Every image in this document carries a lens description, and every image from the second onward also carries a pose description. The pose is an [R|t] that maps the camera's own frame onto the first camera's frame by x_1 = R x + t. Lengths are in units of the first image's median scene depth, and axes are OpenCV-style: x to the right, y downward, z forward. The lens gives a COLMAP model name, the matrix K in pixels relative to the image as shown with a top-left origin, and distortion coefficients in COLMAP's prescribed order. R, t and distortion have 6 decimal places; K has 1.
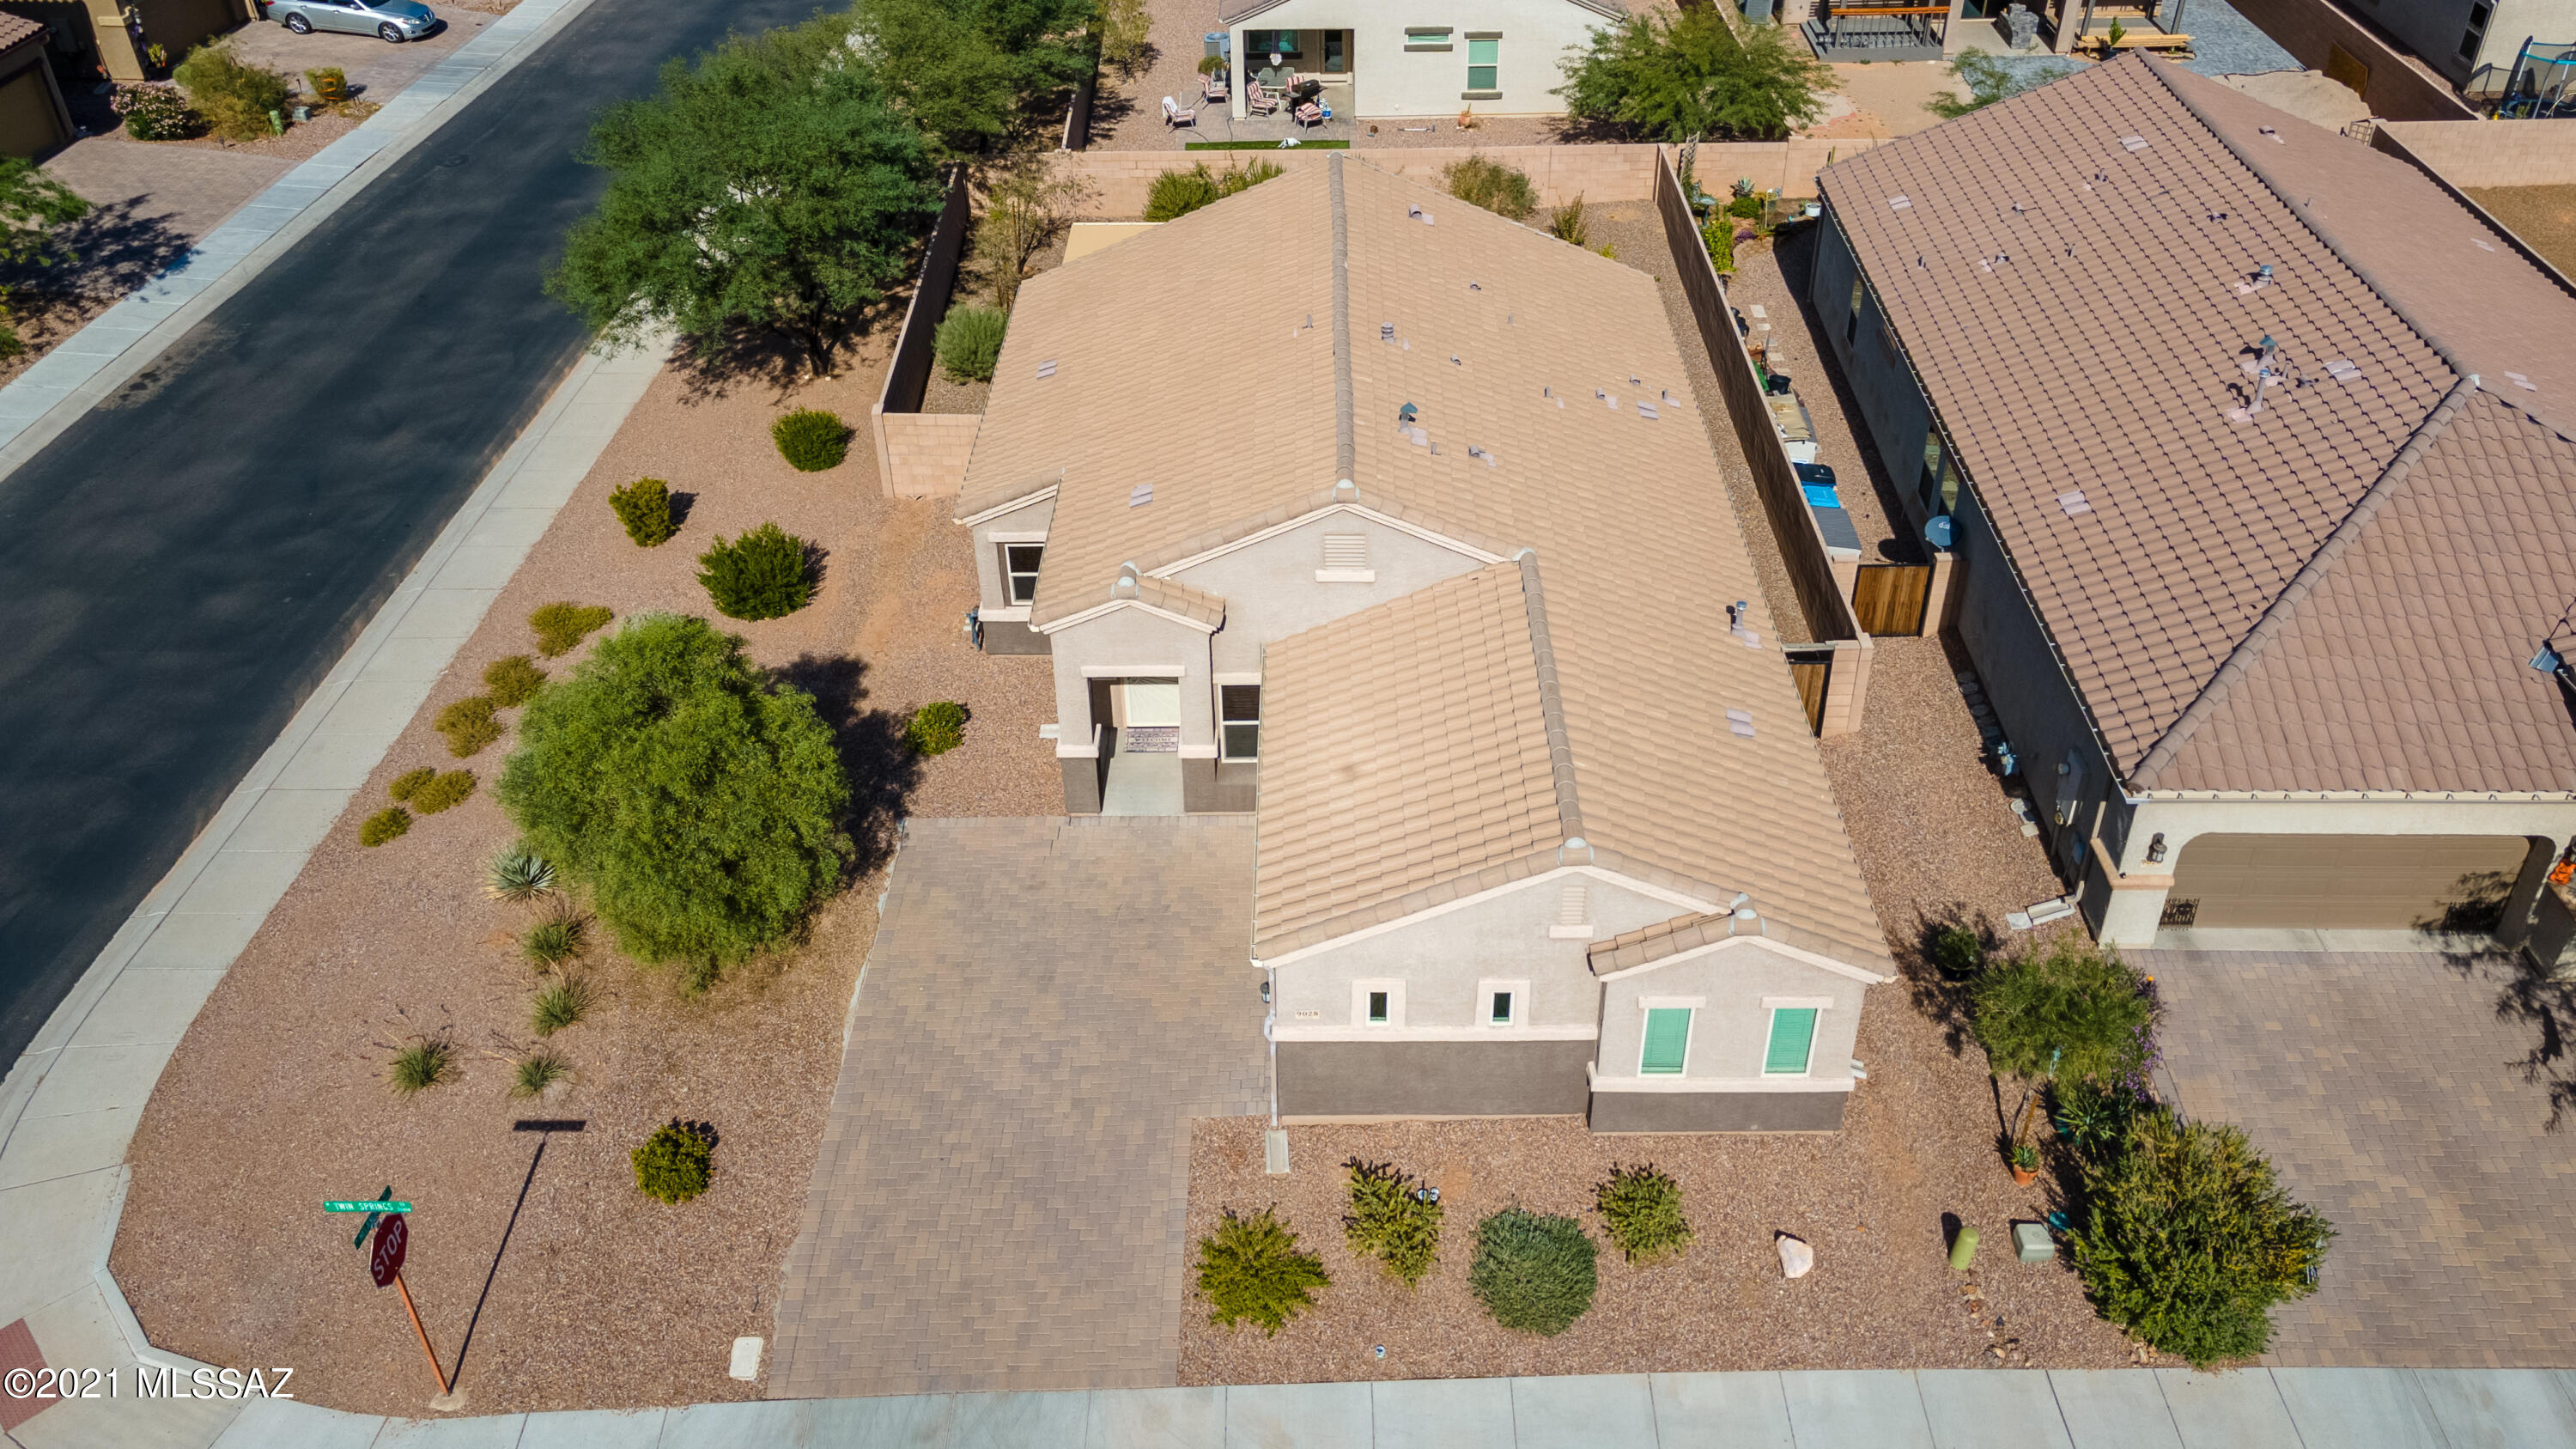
lens RADIAL K [[1950.4, 0, 1320.2], [0, 1950.4, 643.1], [0, 0, 1]] dist [0.030462, 0.008573]
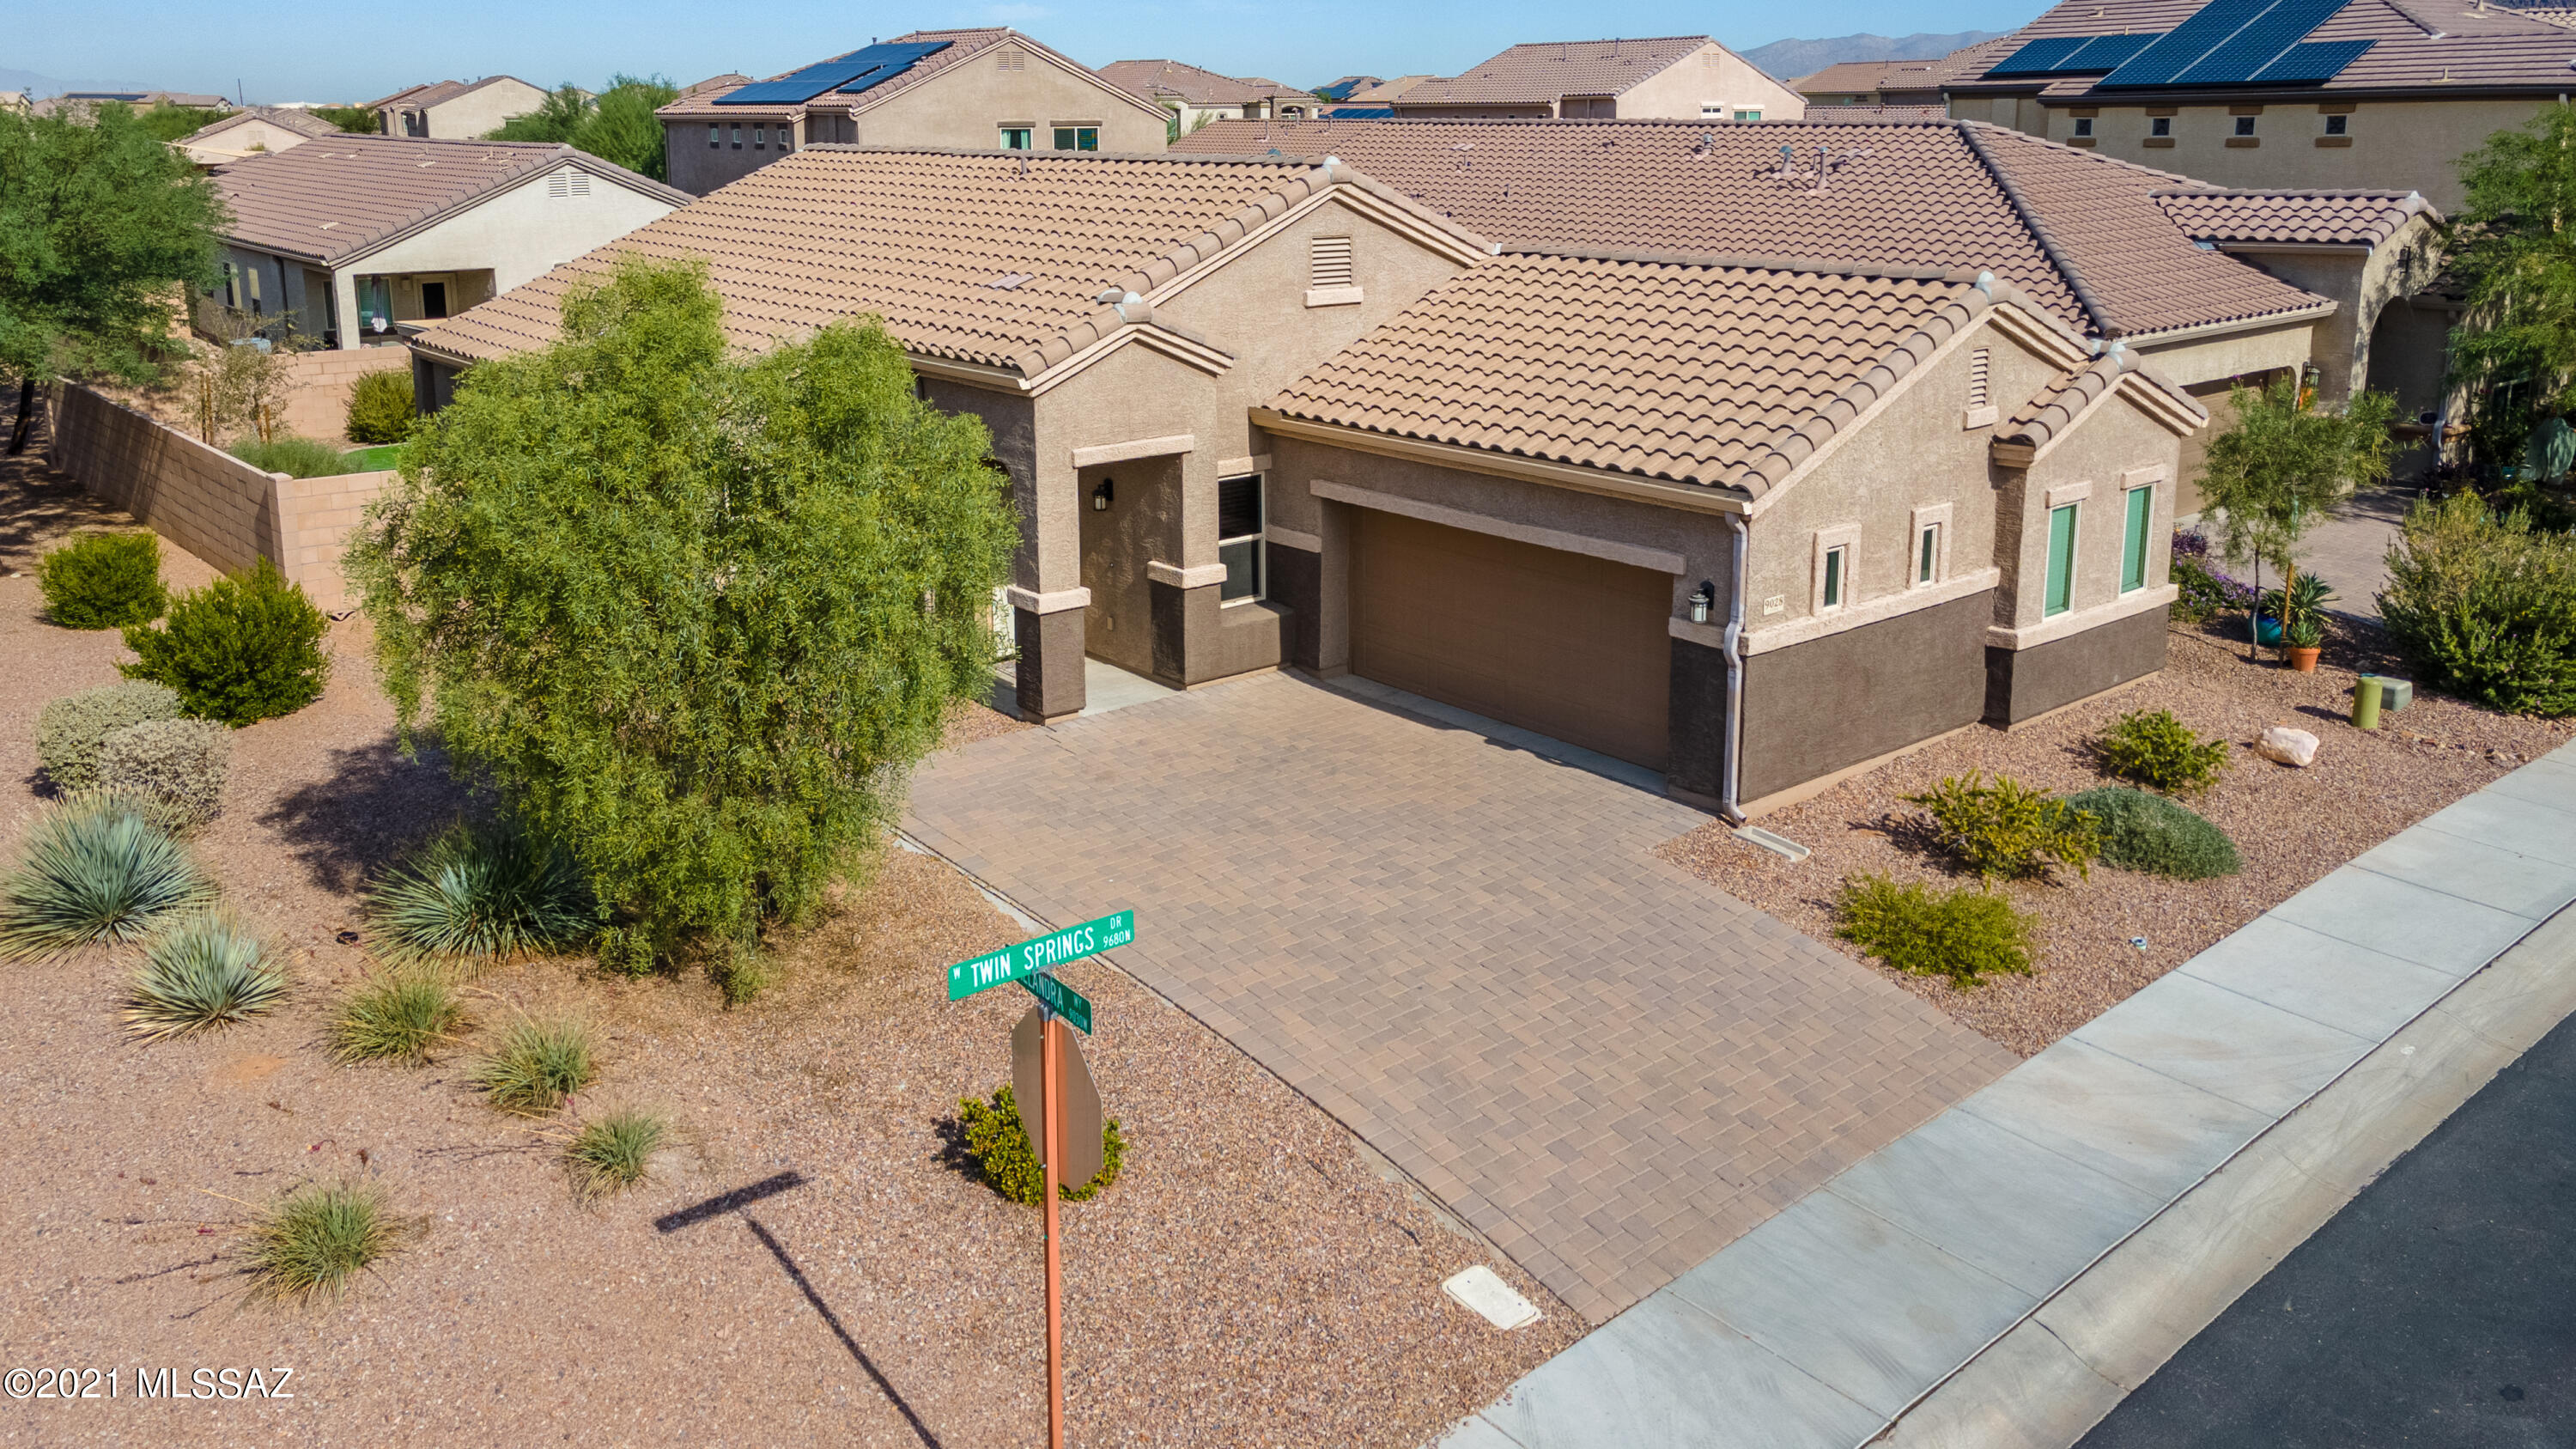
lens RADIAL K [[1928.0, 0, 1251.5], [0, 1928.0, 535.3], [0, 0, 1]] dist [0.038871, 0.002557]
pose [[0.777469, -0.129793, 0.615382, -0.543805], [0.353768, 0.899252, -0.257283, 0.259891], [-0.519990, 0.417732, 0.745057, 0.514517]]
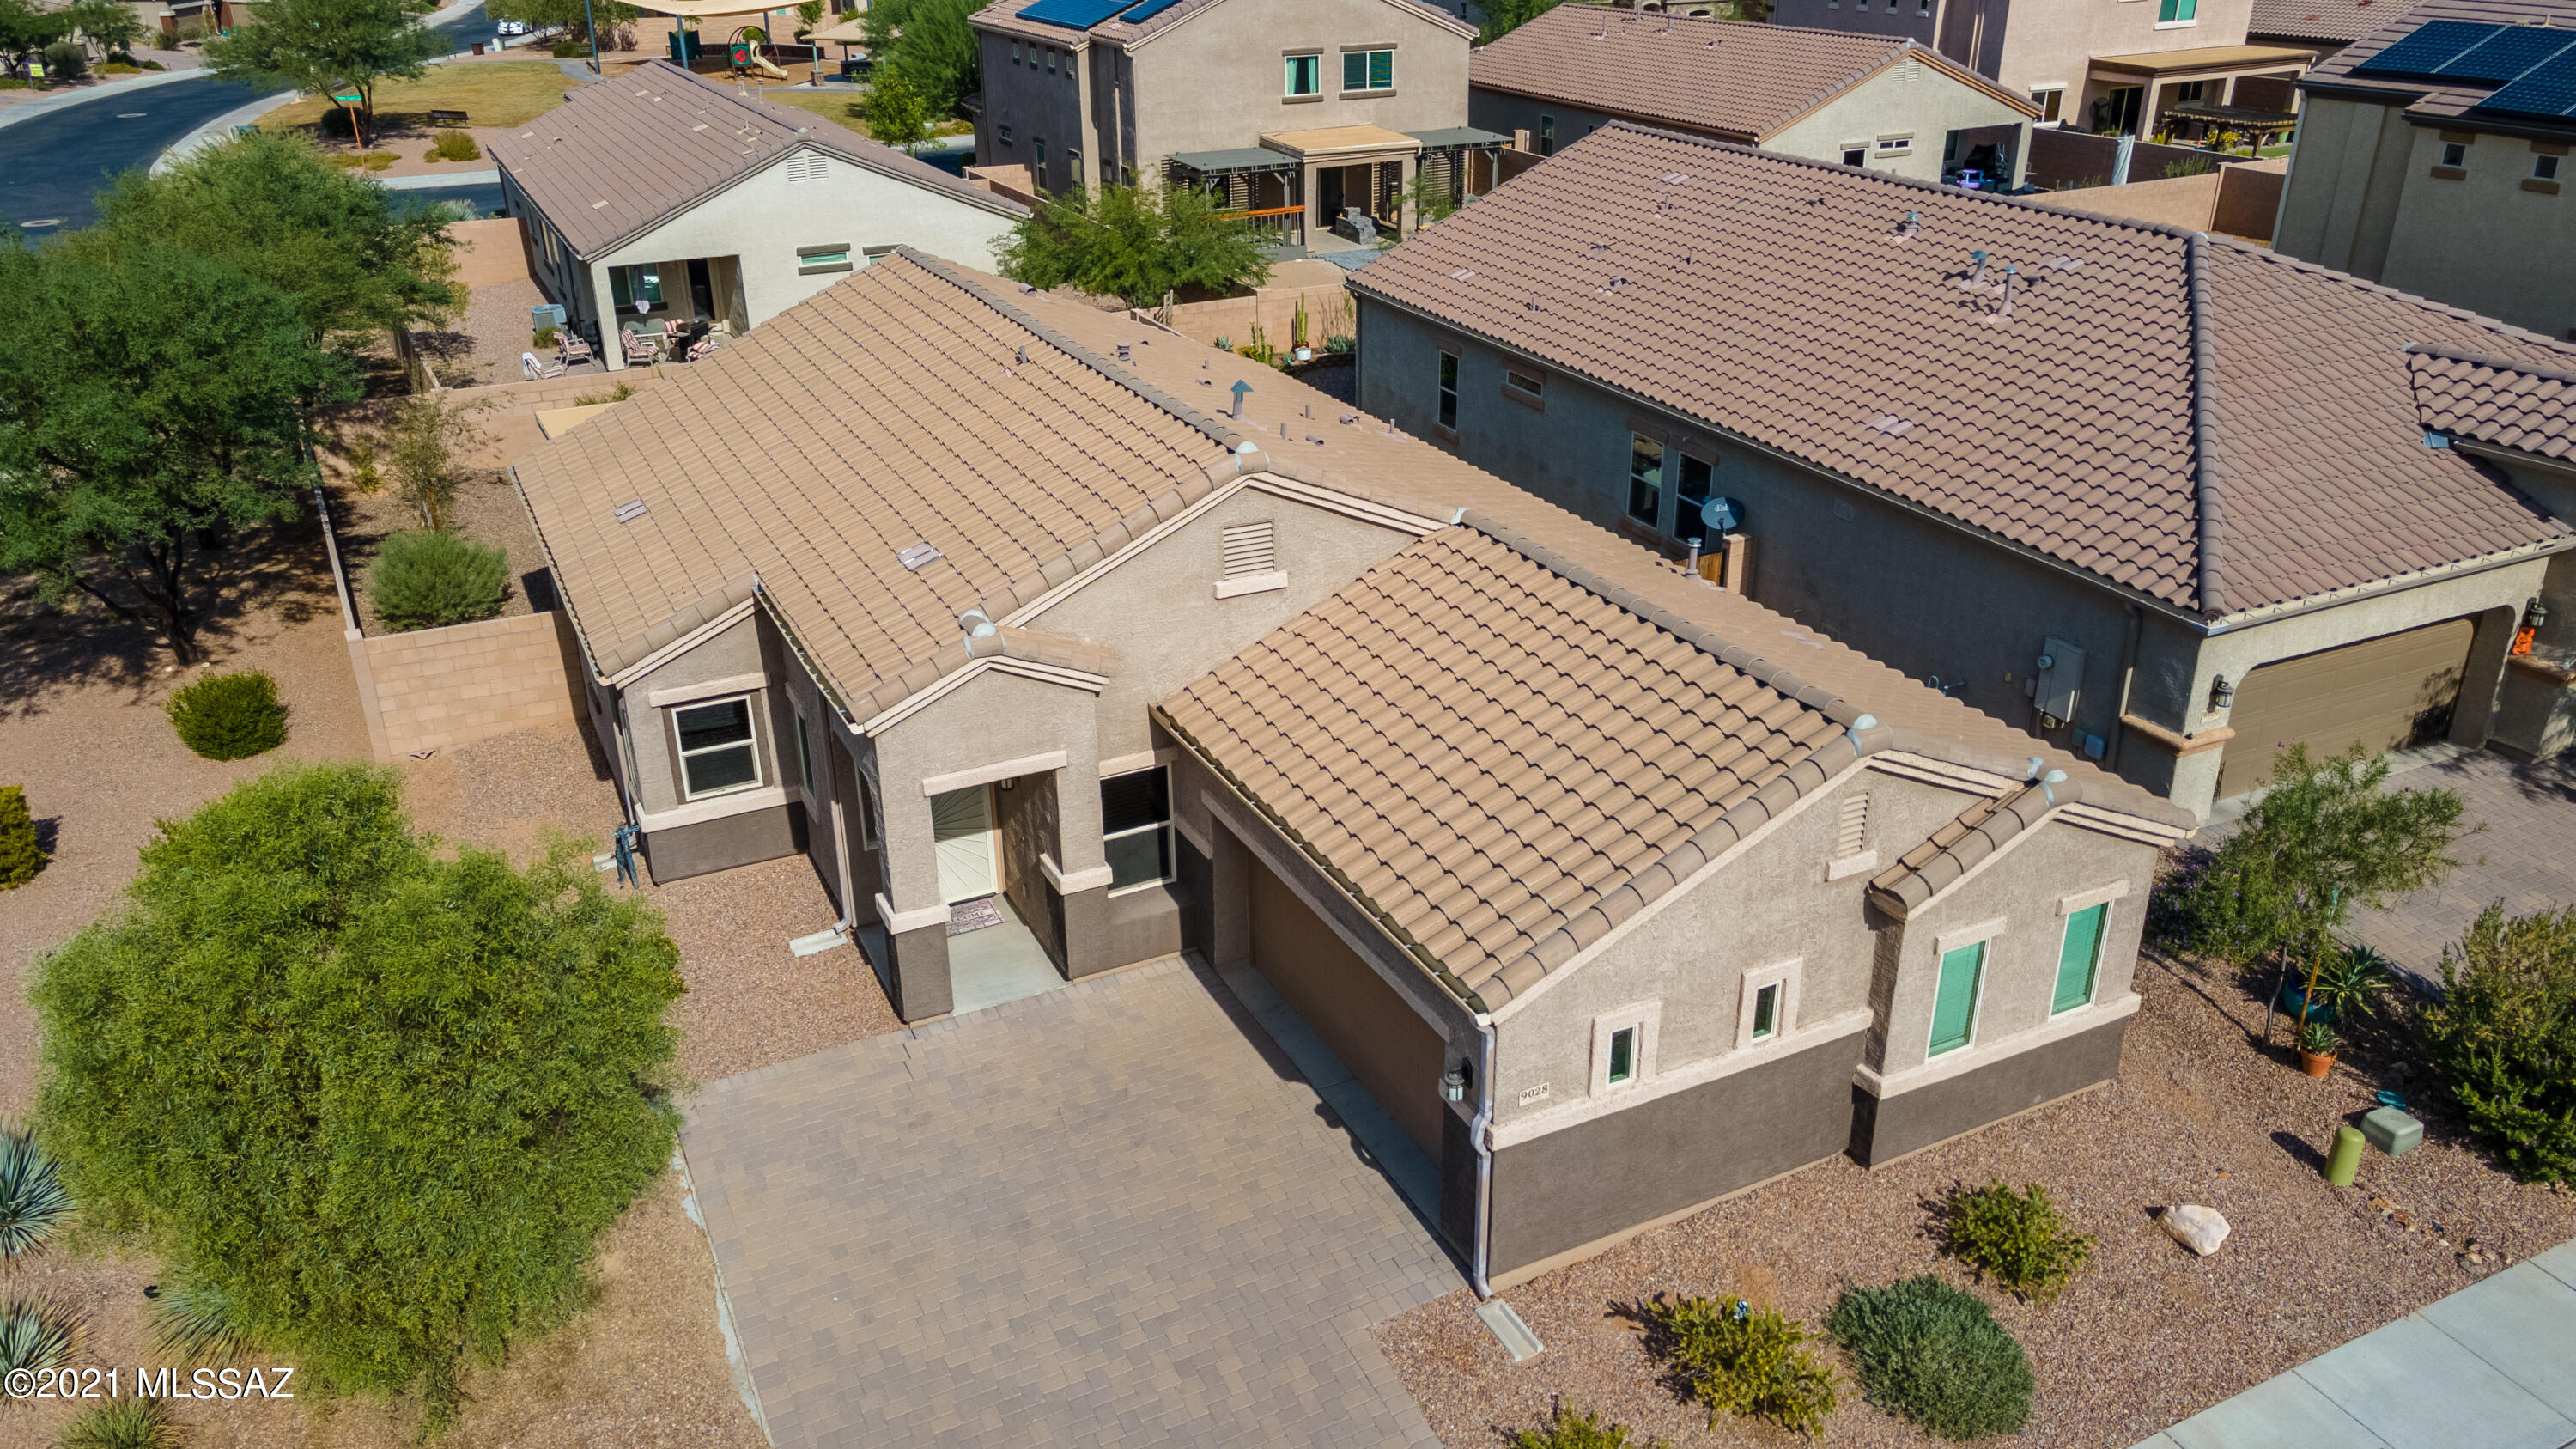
lens RADIAL K [[1858.7, 0, 1270.0], [0, 1858.7, 753.0], [0, 0, 1]] dist [0.019916, 0.031039]
pose [[0.899882, -0.191328, 0.391925, -0.290950], [0.251939, 0.961580, -0.109048, 0.114384], [-0.356003, 0.196871, 0.913512, 0.391813]]
